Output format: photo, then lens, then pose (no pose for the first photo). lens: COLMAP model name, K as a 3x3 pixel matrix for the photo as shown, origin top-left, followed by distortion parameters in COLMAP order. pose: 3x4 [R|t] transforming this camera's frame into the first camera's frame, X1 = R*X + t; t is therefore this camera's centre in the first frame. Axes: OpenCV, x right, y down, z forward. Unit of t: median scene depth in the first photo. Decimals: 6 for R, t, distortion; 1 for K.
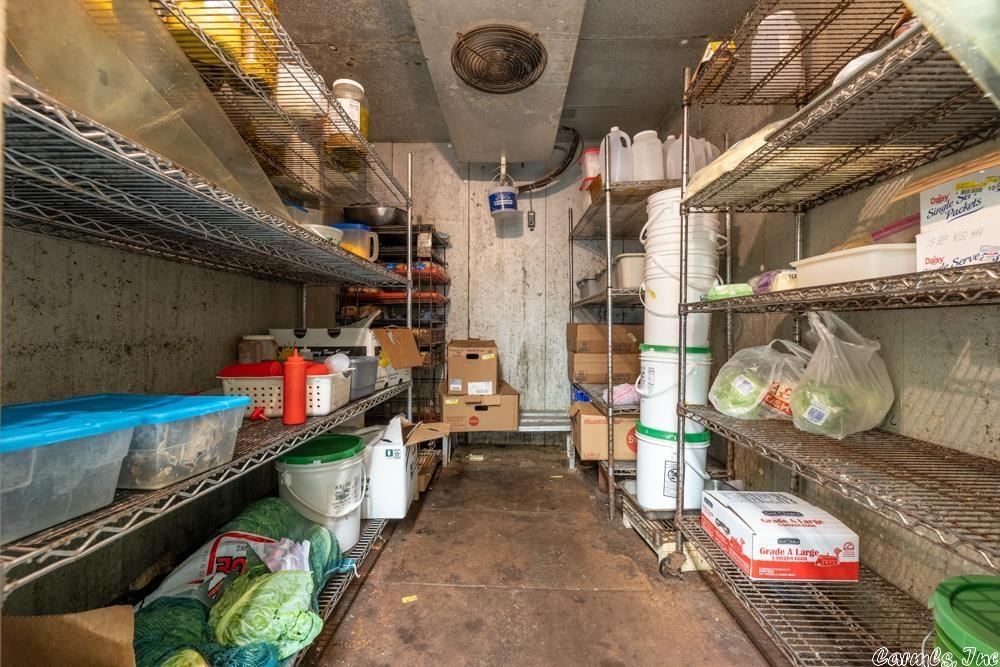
lens RADIAL K [[406.0, 0, 501.9], [0, 406.0, 328.8], [0, 0, 1]] dist [0.005688, -0.003103]
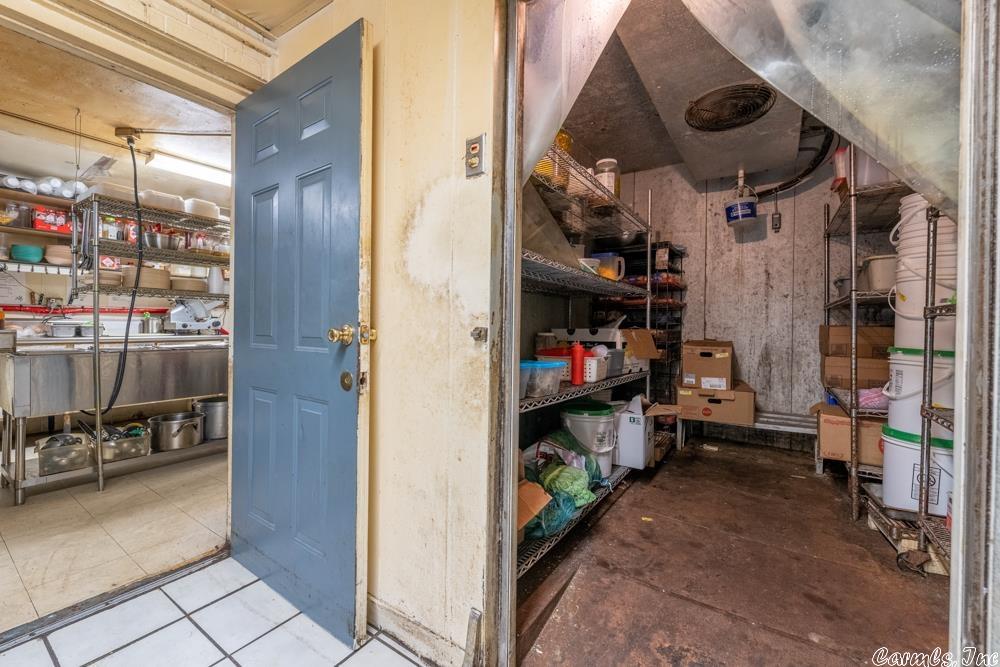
lens RADIAL K [[406.0, 0, 495.2], [0, 406.0, 329.3], [0, 0, 1]] dist [0.005688, -0.003103]
pose [[0.835501, 0.008573, -0.549422, 0.079743], [-0.008605, 0.999960, 0.002519, 0.000278], [0.549421, 0.002623, 0.835541, -0.366057]]
